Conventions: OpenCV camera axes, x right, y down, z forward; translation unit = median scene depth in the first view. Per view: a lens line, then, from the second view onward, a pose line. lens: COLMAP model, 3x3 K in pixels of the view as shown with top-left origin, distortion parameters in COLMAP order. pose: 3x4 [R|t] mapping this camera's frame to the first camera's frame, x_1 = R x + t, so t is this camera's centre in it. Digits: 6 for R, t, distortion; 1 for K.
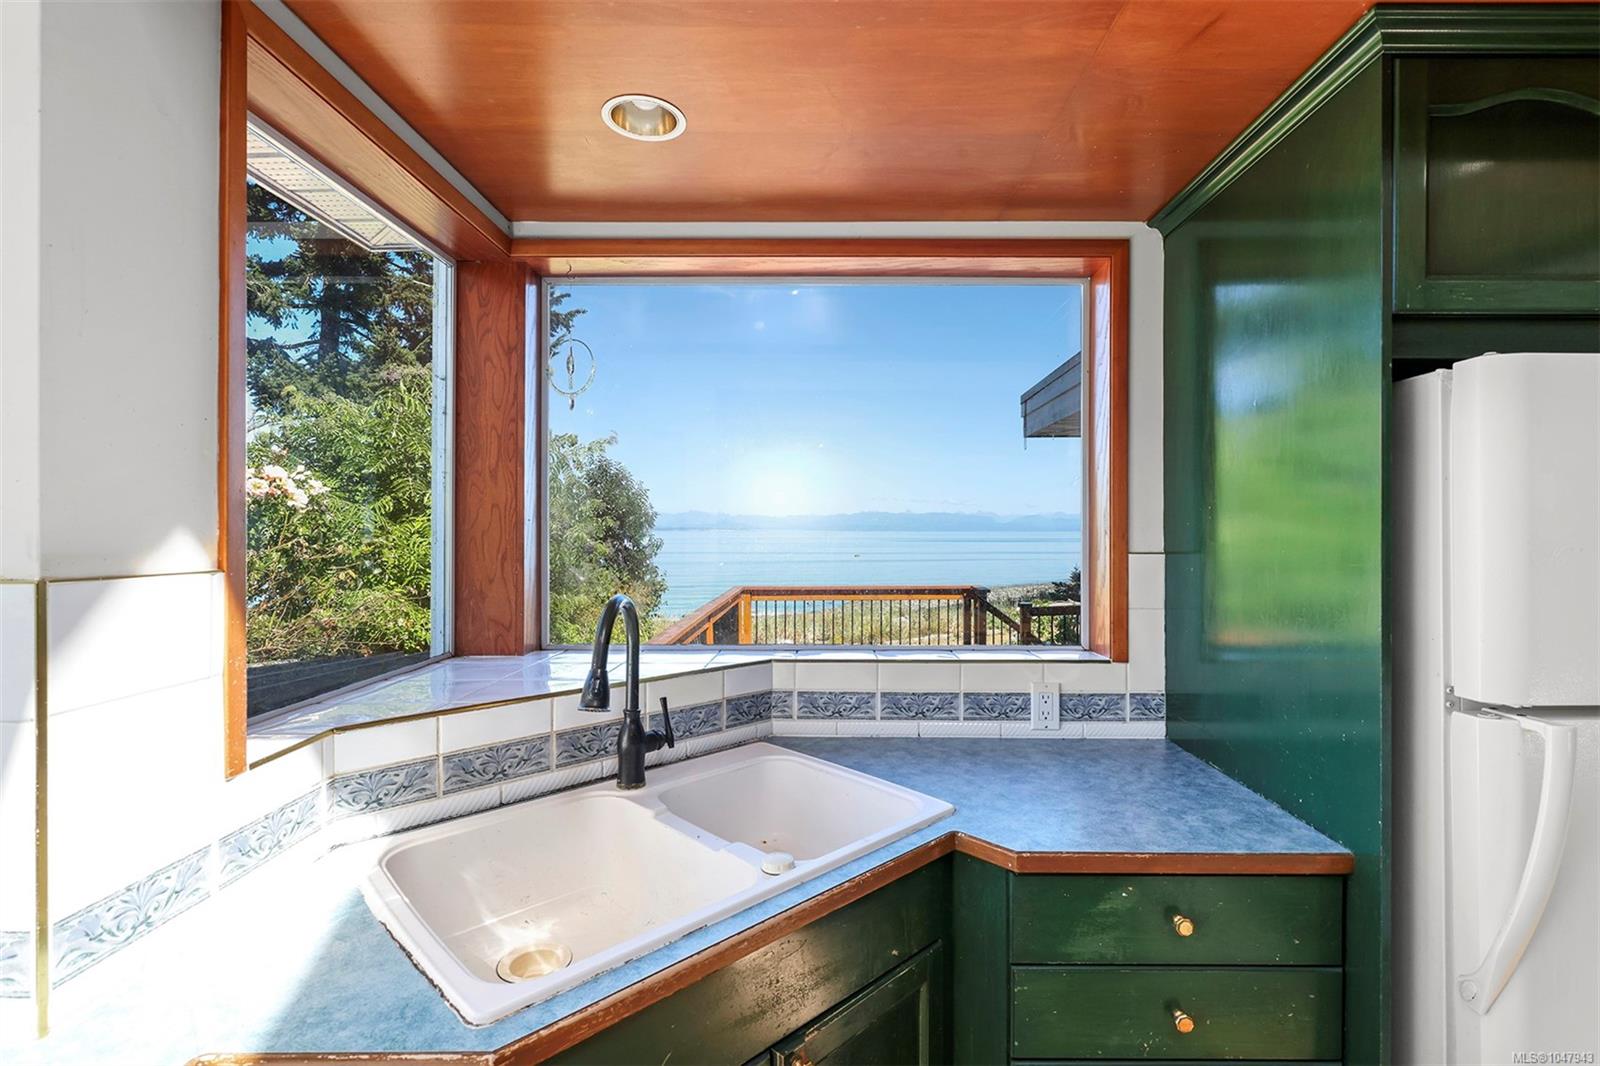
lens RADIAL K [[734.3, 0, 806.5], [0, 734.3, 532.7], [0, 0, 1]] dist [0.000132, -0.000107]
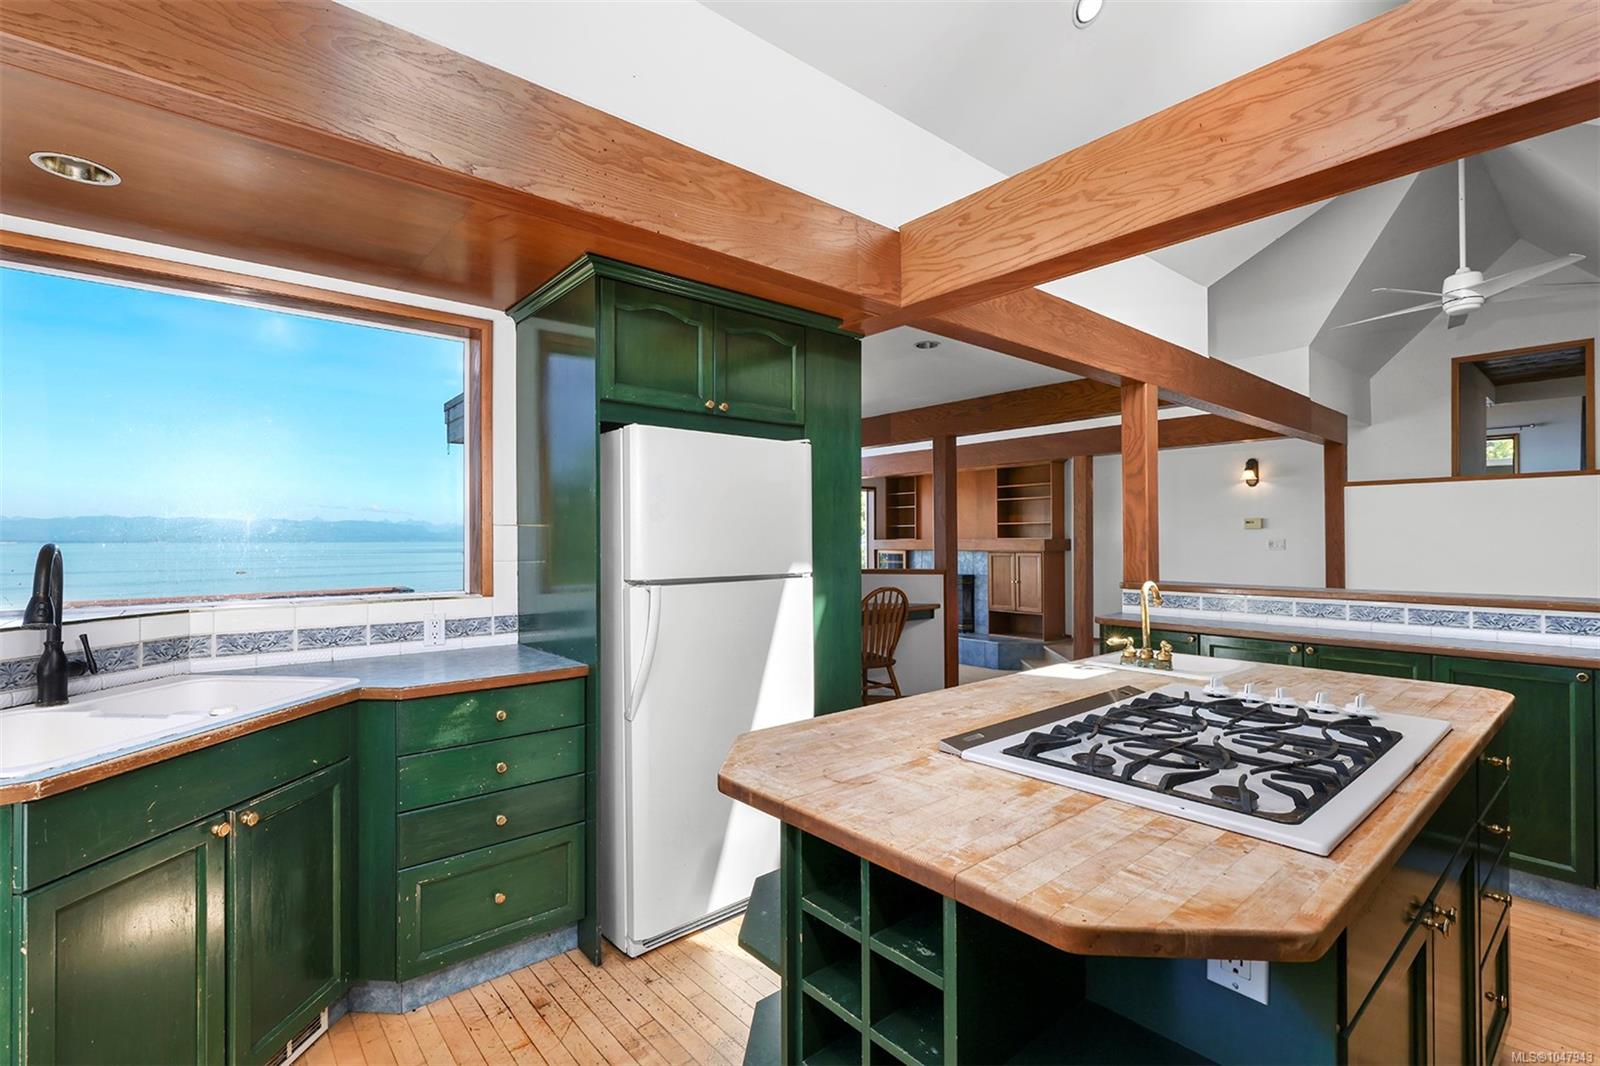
lens RADIAL K [[734.3, 0, 806.5], [0, 734.3, 532.7], [0, 0, 1]] dist [0.000132, -0.000107]
pose [[0.747837, 0.000540, 0.663882, -0.091006], [0.008645, 0.999907, -0.010552, 0.067274], [-0.663826, 0.013631, 0.747763, -0.589135]]
